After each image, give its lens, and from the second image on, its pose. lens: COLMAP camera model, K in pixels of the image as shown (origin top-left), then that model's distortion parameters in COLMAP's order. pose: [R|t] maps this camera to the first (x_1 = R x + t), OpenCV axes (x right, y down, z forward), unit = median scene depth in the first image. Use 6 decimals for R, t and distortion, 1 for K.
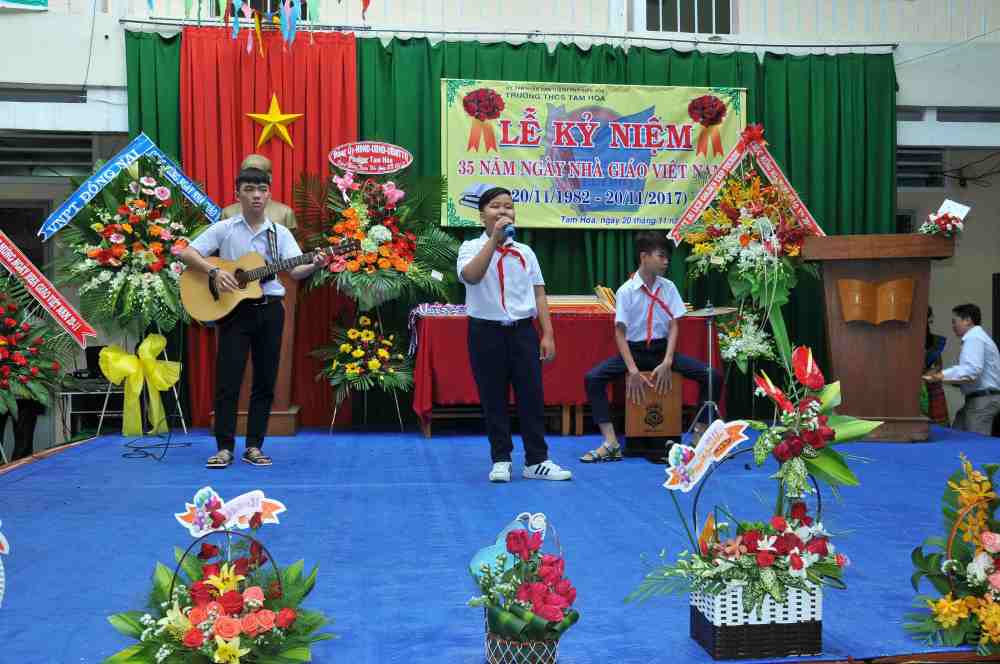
lens RADIAL K [[945.4, 0, 496.8], [0, 945.4, 342.5], [0, 0, 1]] dist [-0.044569, 0.000000]
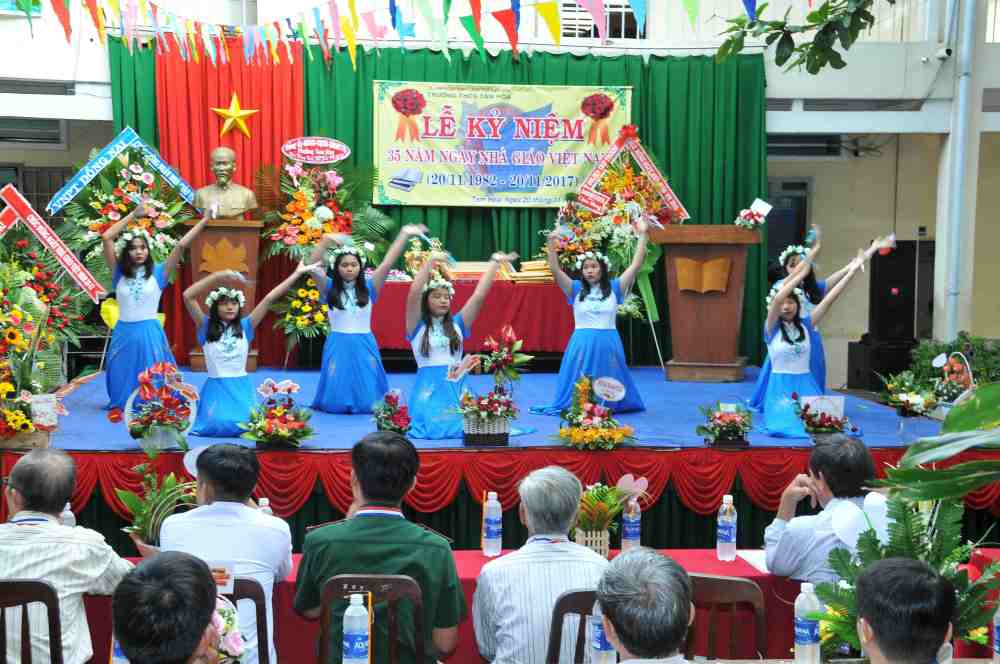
lens RADIAL K [[1452.9, 0, 495.4], [0, 1452.9, 351.2], [0, 0, 1]] dist [0.186093, 0.000000]
pose [[0.999832, 0.012975, 0.012938, 0.079347], [-0.013761, 0.997942, 0.062623, -0.054958], [-0.012099, -0.062790, 0.997953, -0.921053]]
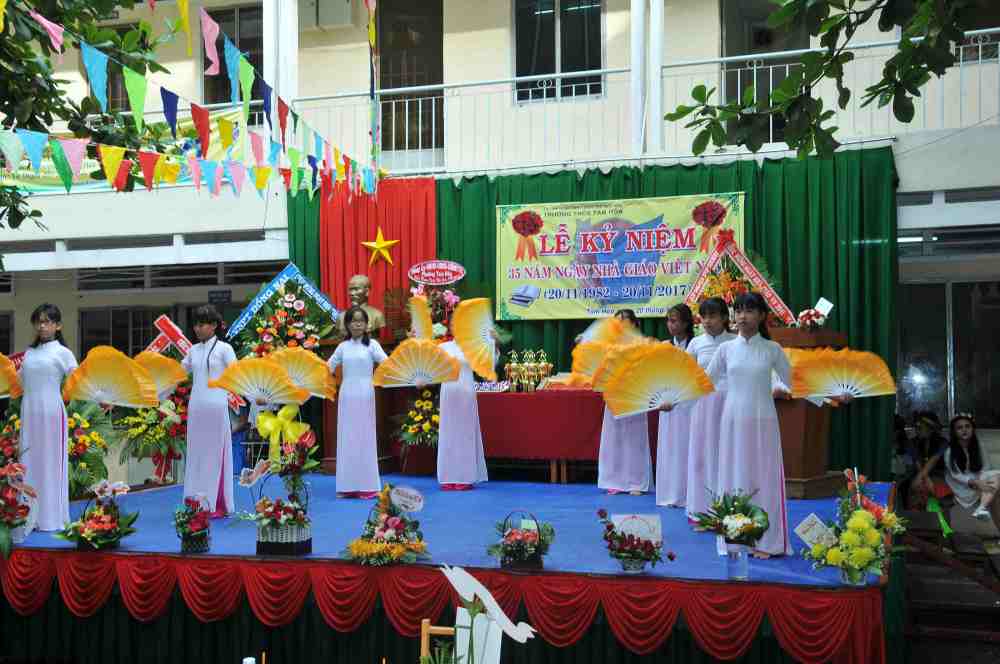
lens RADIAL K [[1224.1, 0, 495.6], [0, 1224.1, 340.3], [0, 0, 1]] dist [0.069333, 0.000000]
pose [[0.898912, -0.015341, -0.437861, 0.696020], [0.000450, 0.999419, -0.034092, -0.038828], [0.438130, 0.030449, 0.898396, -0.525349]]
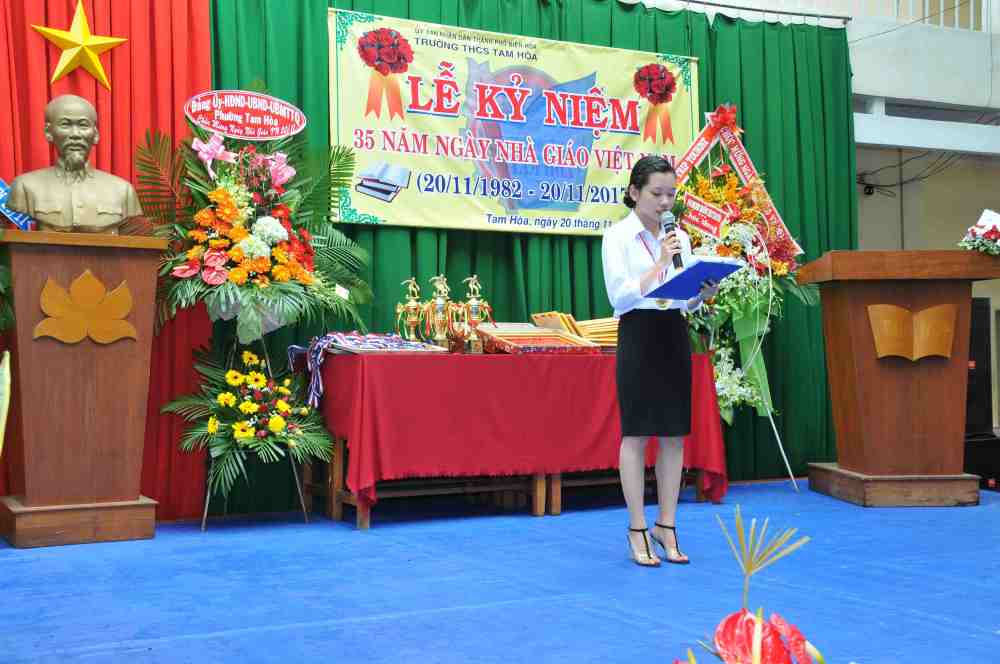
lens RADIAL K [[1224.1, 0, 493.0], [0, 1224.1, 345.6], [0, 0, 1]] dist [0.069333, 0.000000]
pose [[0.931421, -0.000303, 0.363944, -0.284157], [0.010762, 0.999585, -0.026710, -0.006756], [-0.363785, 0.028795, 0.931038, 0.123741]]
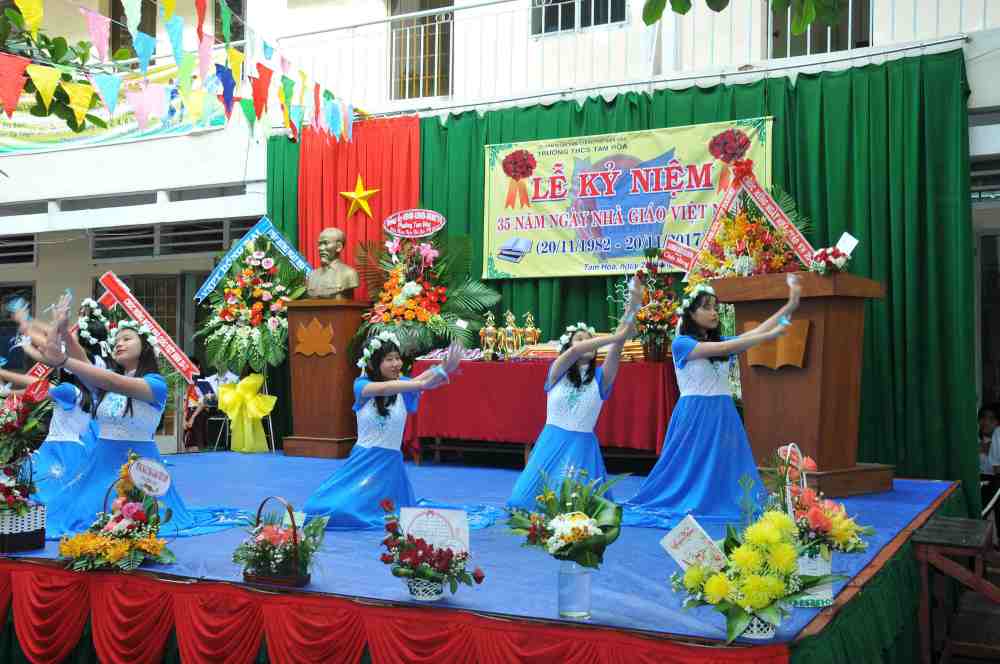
lens RADIAL K [[1131.0, 0, 494.1], [0, 1131.0, 336.8], [0, 0, 1]] dist [0.044061, 0.000000]
pose [[0.825953, -0.010871, -0.563634, 0.718329], [-0.015751, 0.998979, -0.042348, 0.000684], [0.563518, 0.043855, 0.824939, -0.084911]]
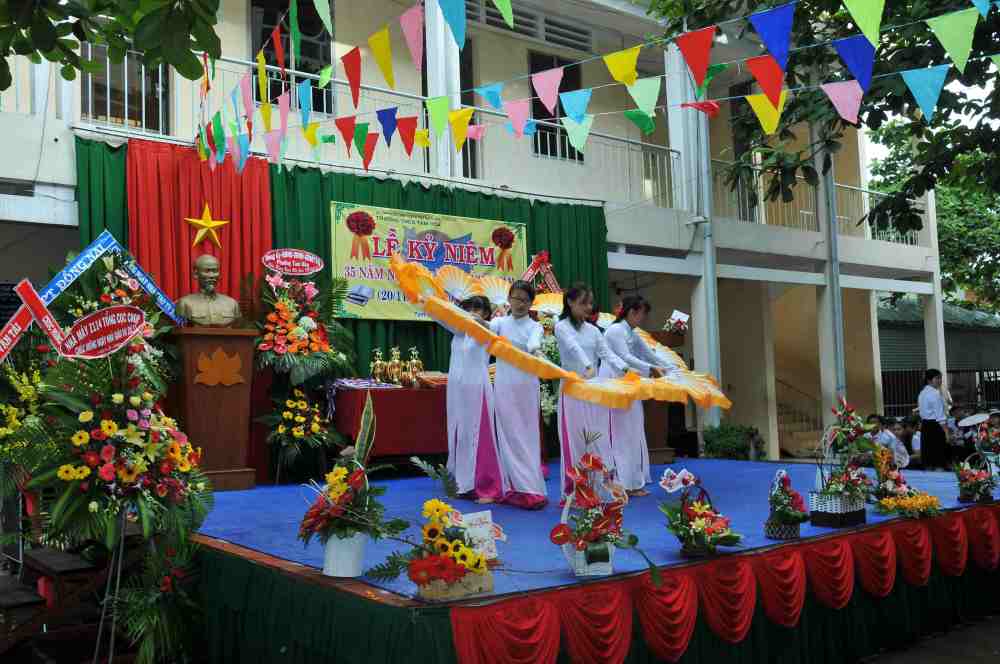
lens RADIAL K [[945.4, 0, 505.9], [0, 945.4, 337.1], [0, 0, 1]] dist [-0.044569, 0.000000]
pose [[0.855874, 0.013066, 0.517020, -0.526948], [0.028652, 0.996948, -0.072625, 0.001498], [-0.516390, 0.076972, 0.852887, -0.197069]]
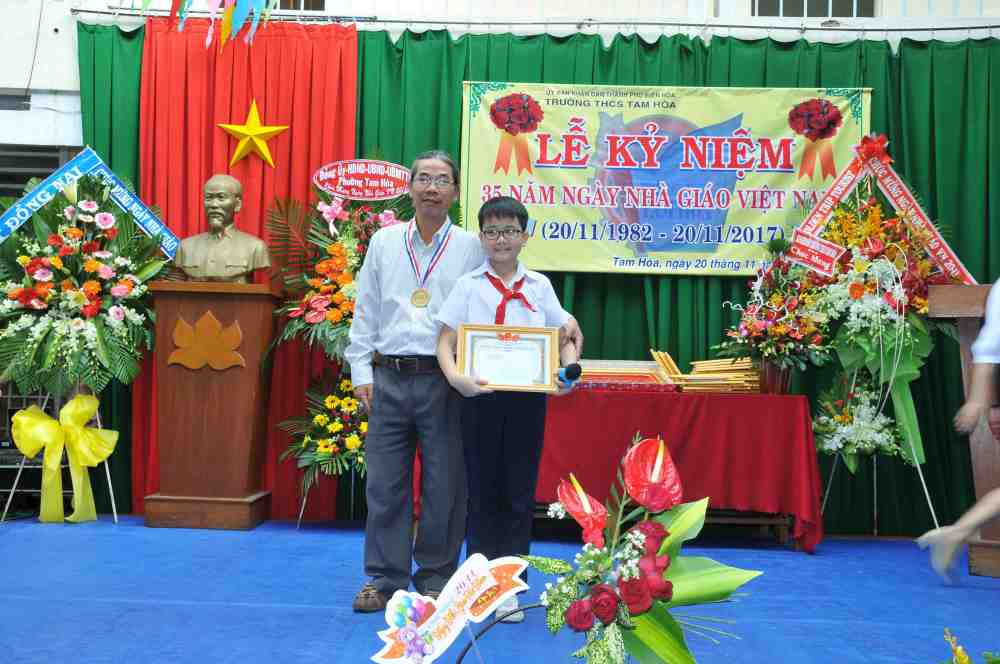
lens RADIAL K [[1132.3, 0, 493.6], [0, 1132.3, 343.6], [0, 0, 1]] dist [0.047538, 0.000000]
pose [[0.989896, 0.021905, -0.140093, 0.106908], [-0.030929, 0.997561, -0.062567, -0.002709], [0.138381, 0.066268, 0.988159, 0.081573]]
